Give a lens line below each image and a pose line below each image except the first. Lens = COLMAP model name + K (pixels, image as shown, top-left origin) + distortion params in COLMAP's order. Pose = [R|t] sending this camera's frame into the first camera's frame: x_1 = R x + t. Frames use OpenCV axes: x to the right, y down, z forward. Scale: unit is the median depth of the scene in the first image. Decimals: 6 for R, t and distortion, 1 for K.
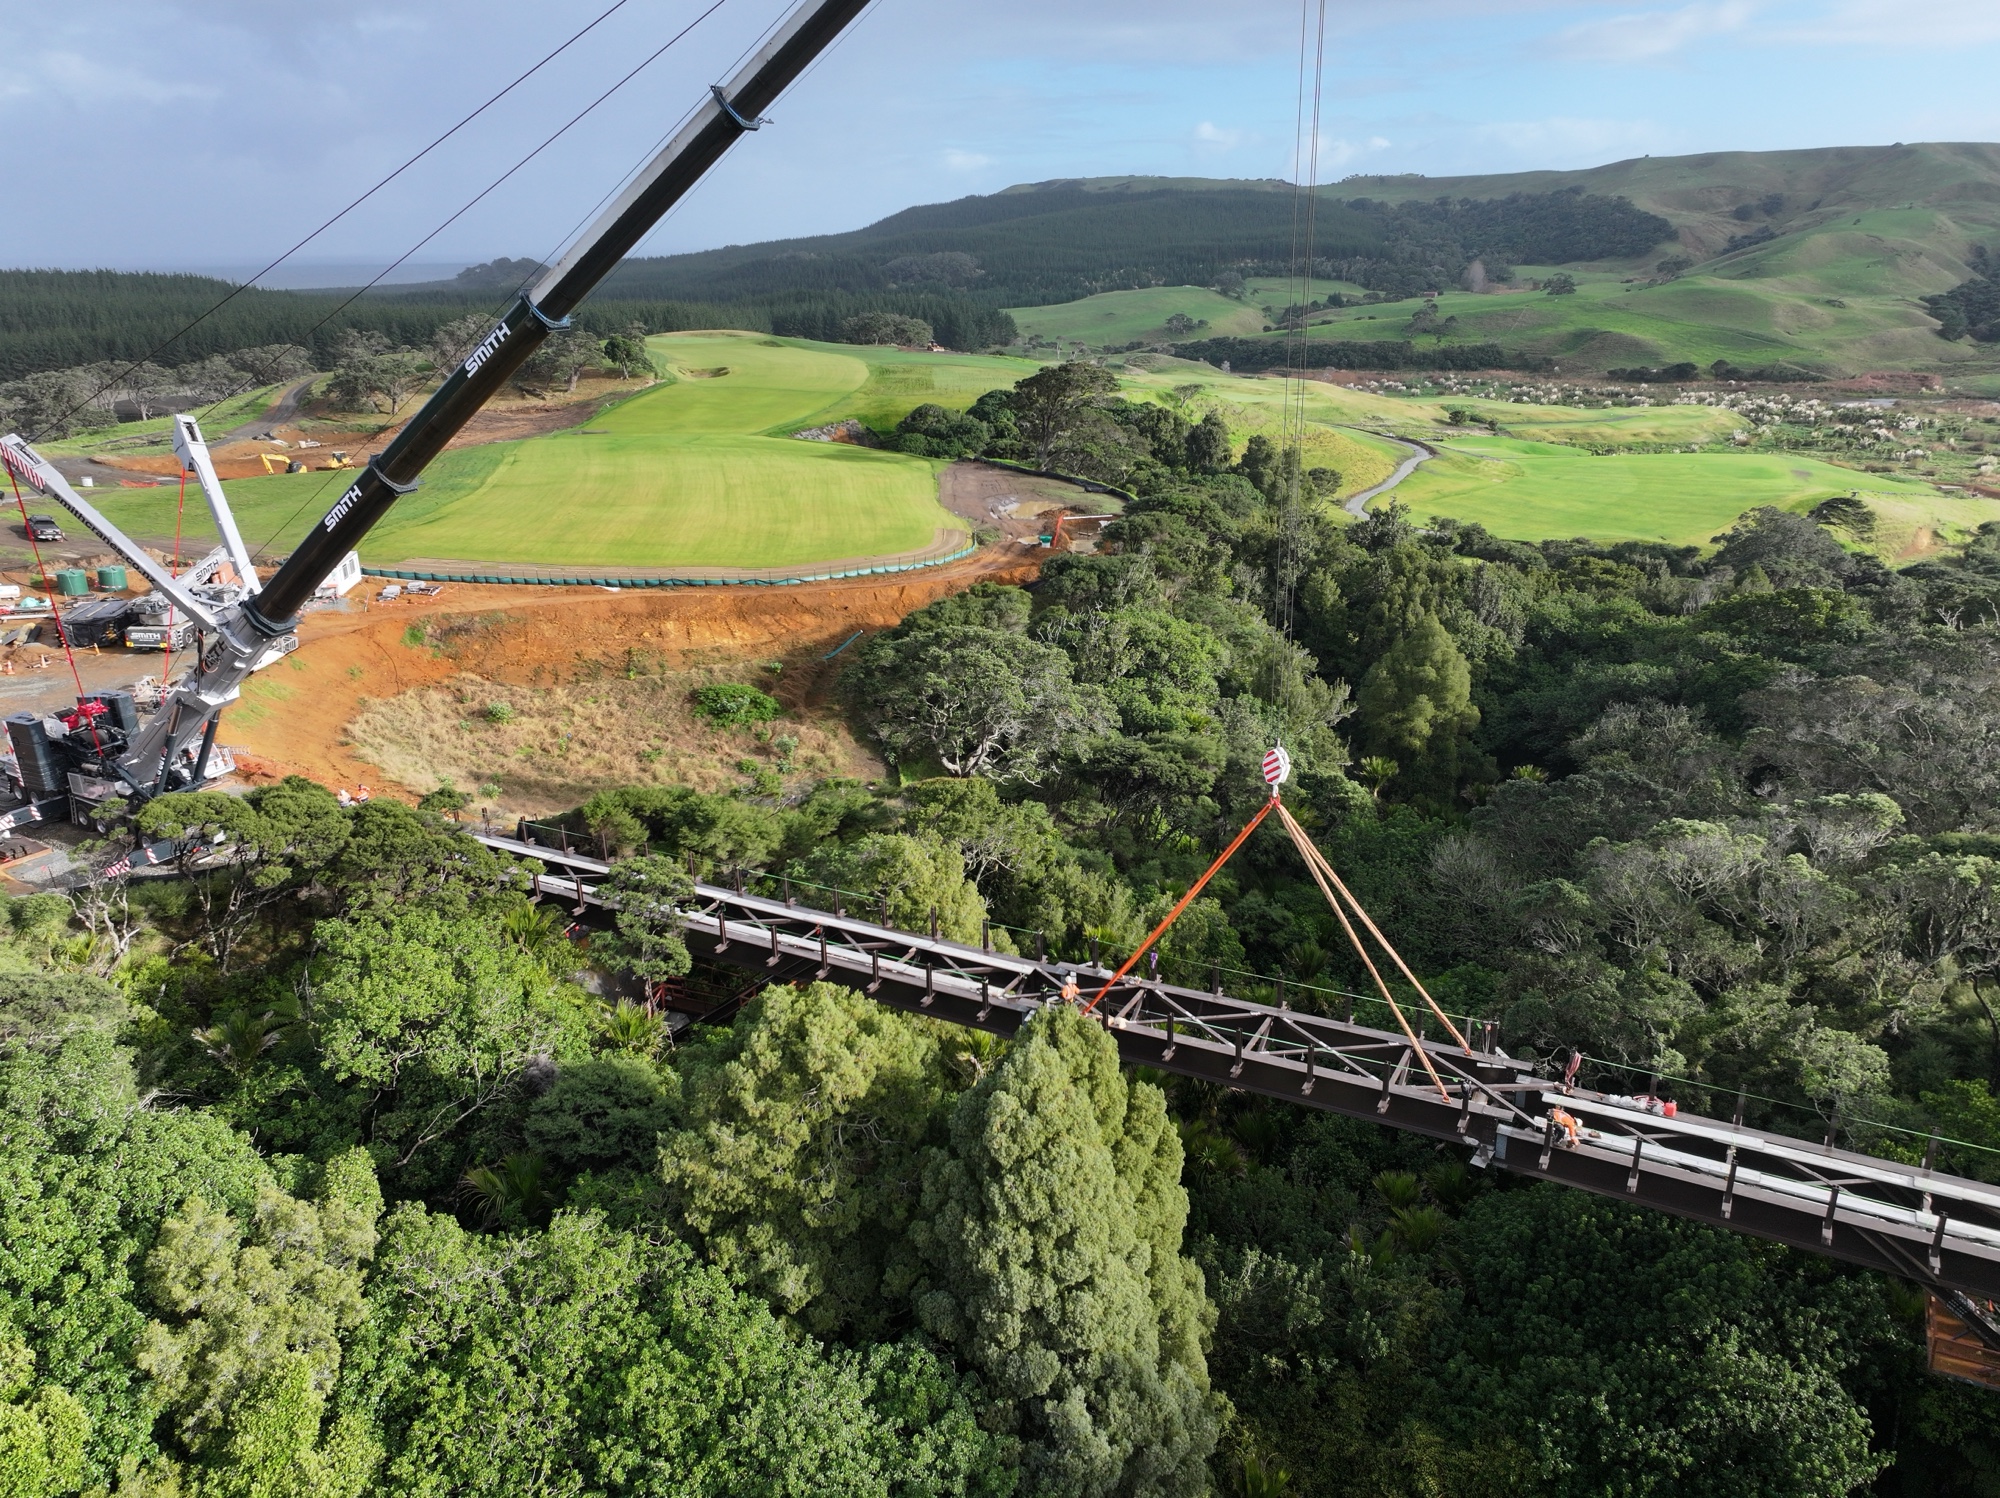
lens RADIAL K [[1406.8, 0, 1000.0], [0, 1406.8, 749.0], [0, 0, 1]] dist [0.013175, -0.003904]
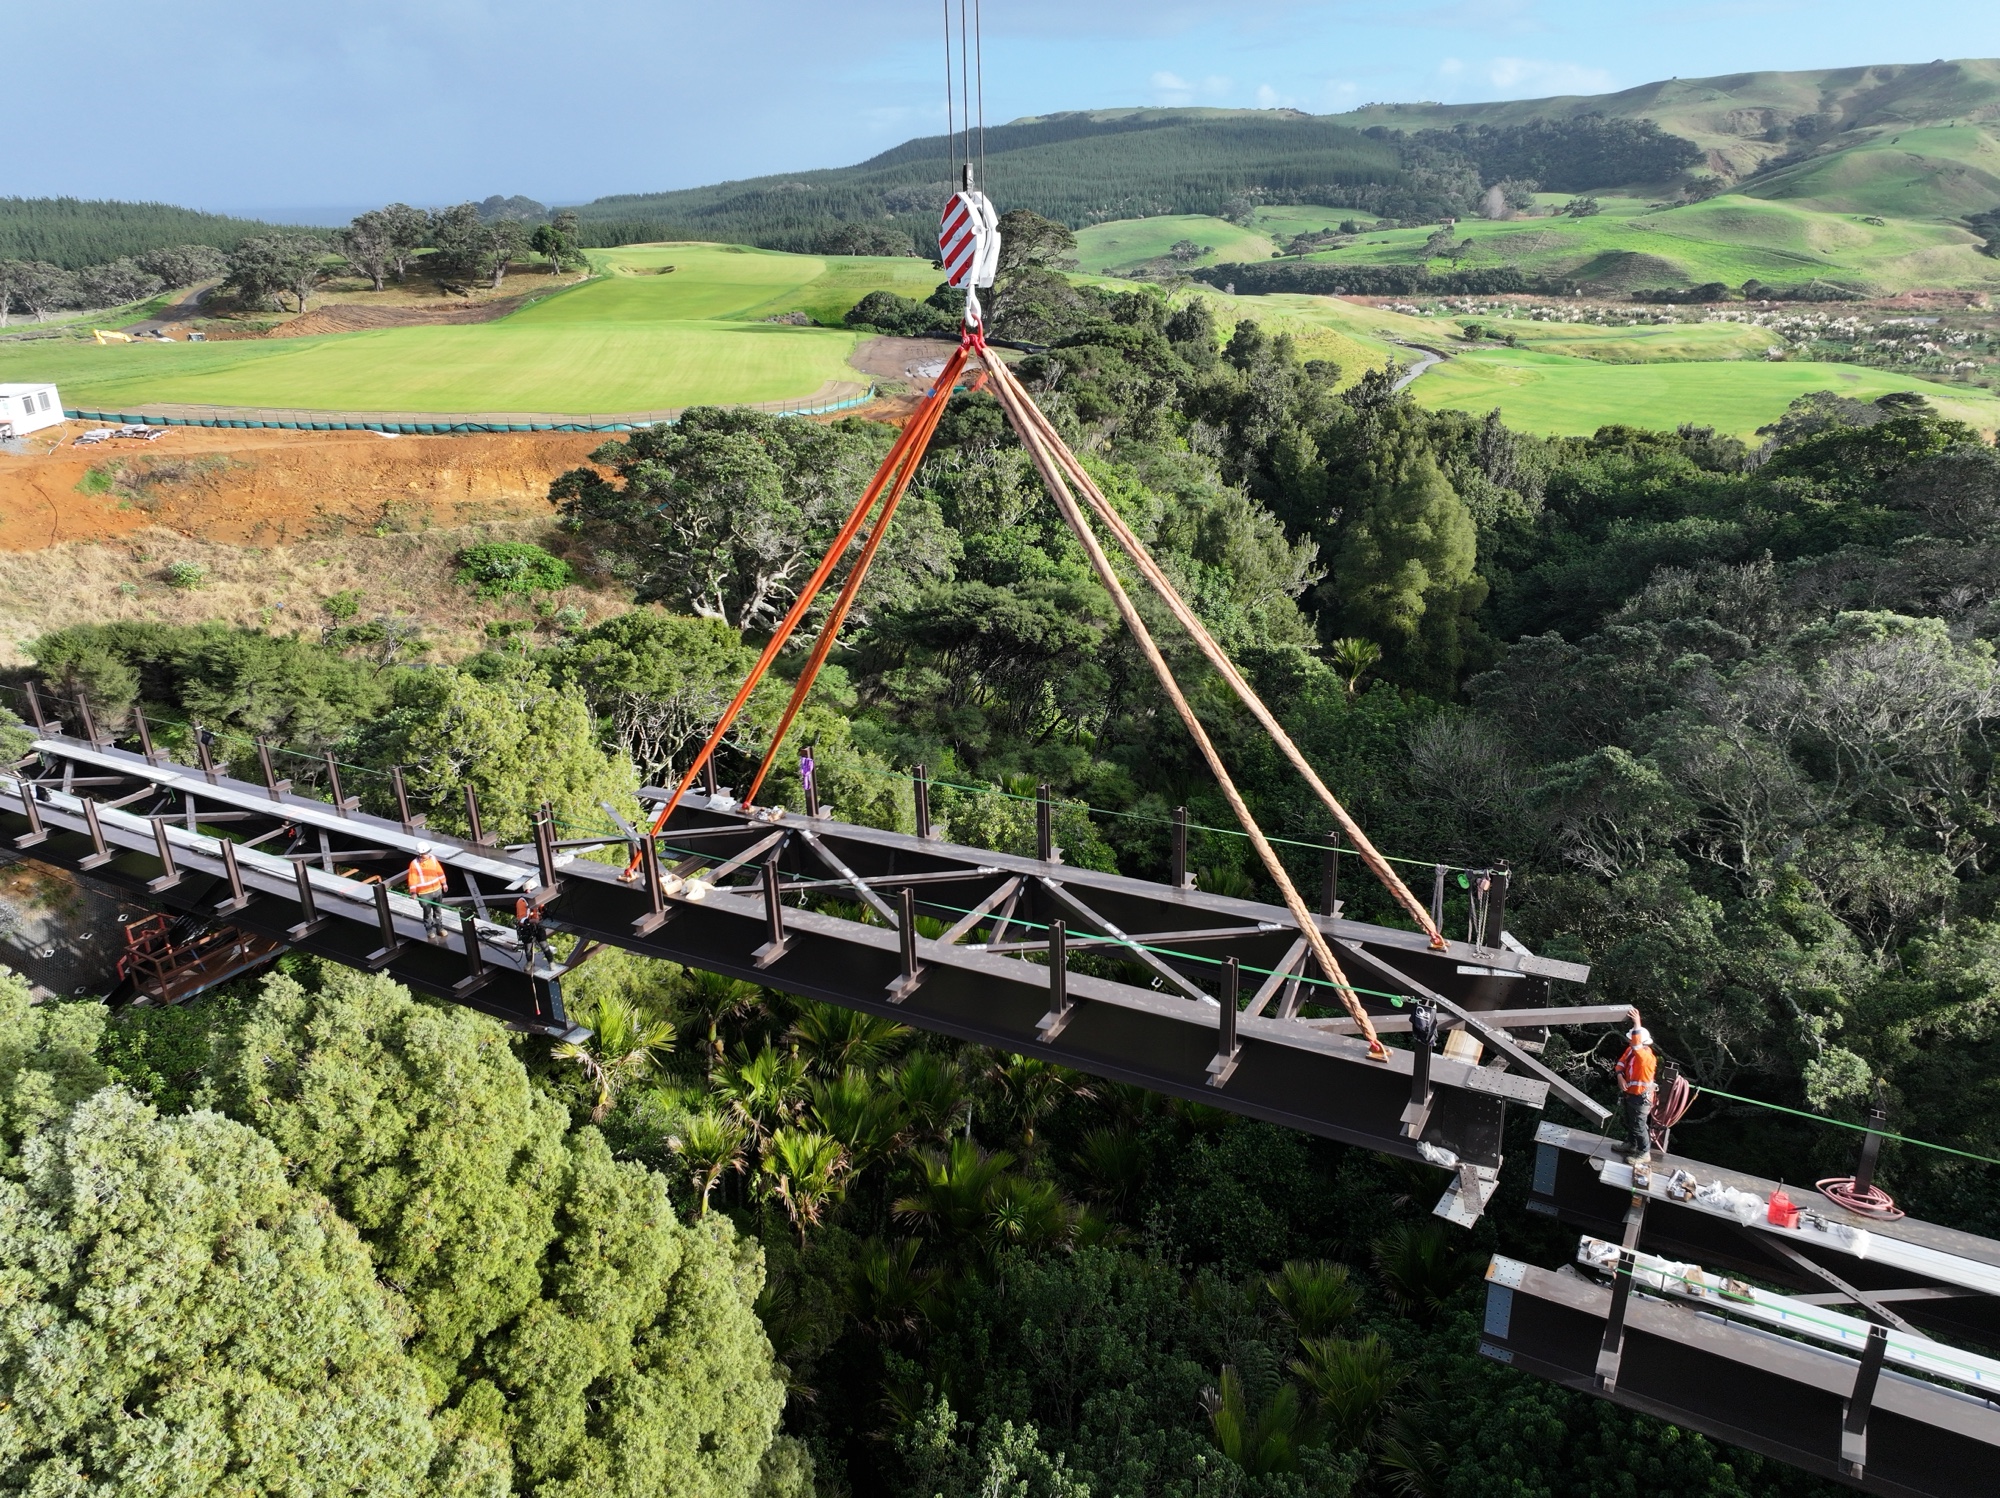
lens RADIAL K [[1414.1, 0, 1000.0], [0, 1414.1, 749.0], [0, 0, 1]] dist [0.003599, 0.008591]
pose [[0.999967, -0.001889, -0.007943, 0.062359], [0.002160, 0.999412, 0.034215, 0.030524], [0.007874, -0.034231, 0.999383, 0.172766]]
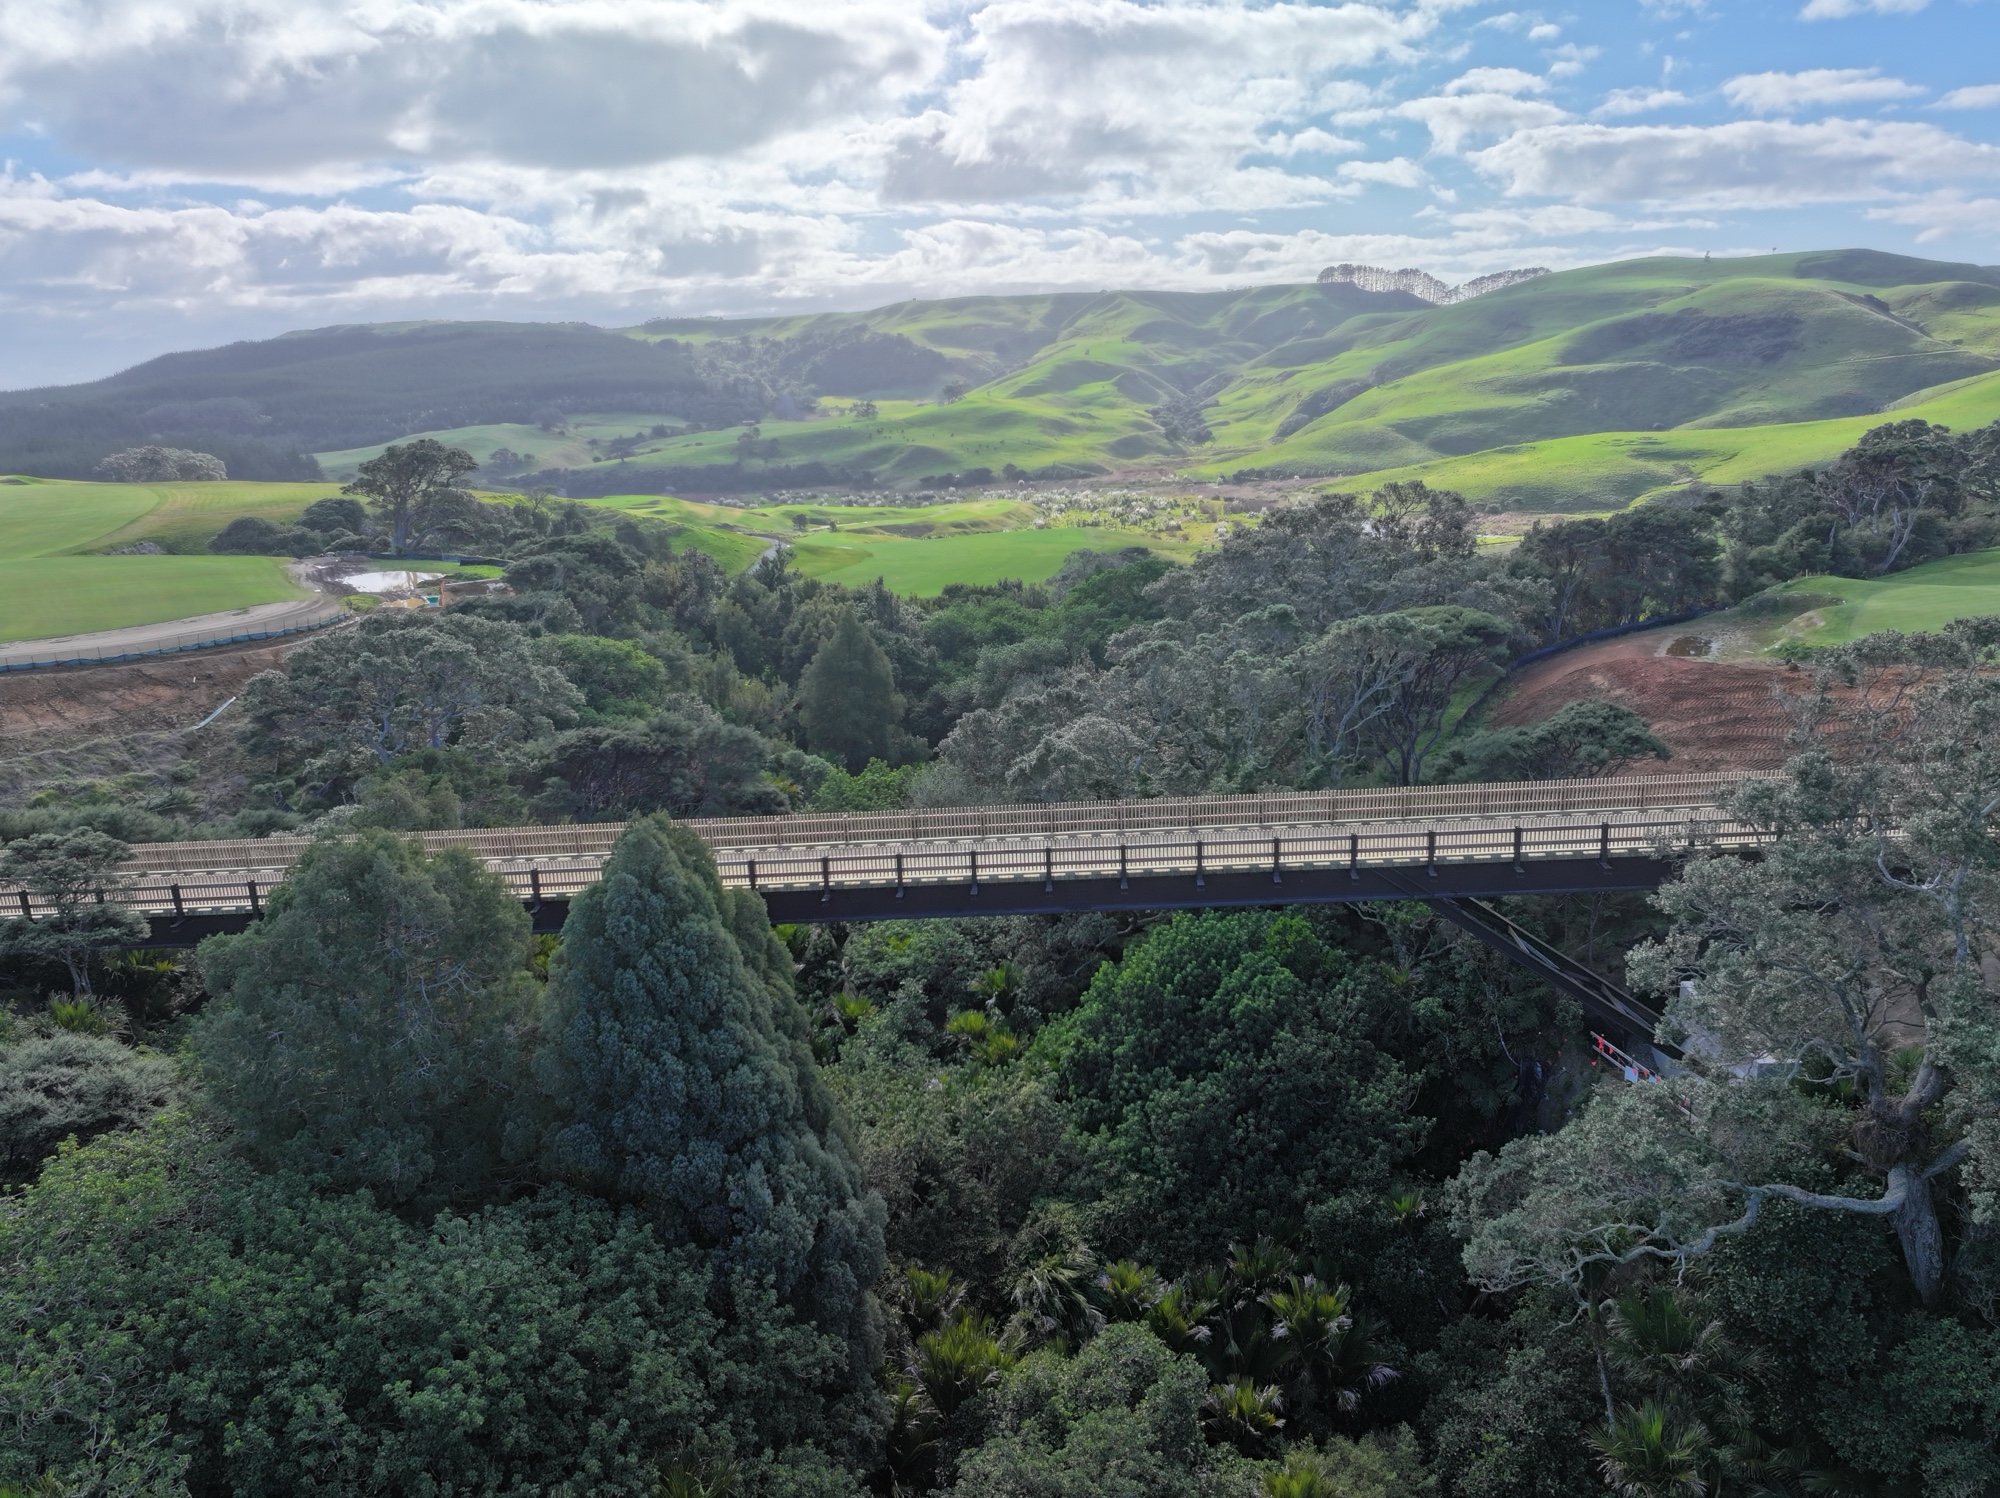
lens RADIAL K [[1414.1, 0, 1000.0], [0, 1414.1, 749.0], [0, 0, 1]] dist [0.003599, 0.008591]
pose [[0.896512, -0.131964, 0.422908, -0.039994], [0.171462, 0.983565, -0.056568, 0.066320], [-0.408493, 0.123227, 0.904405, 0.013949]]
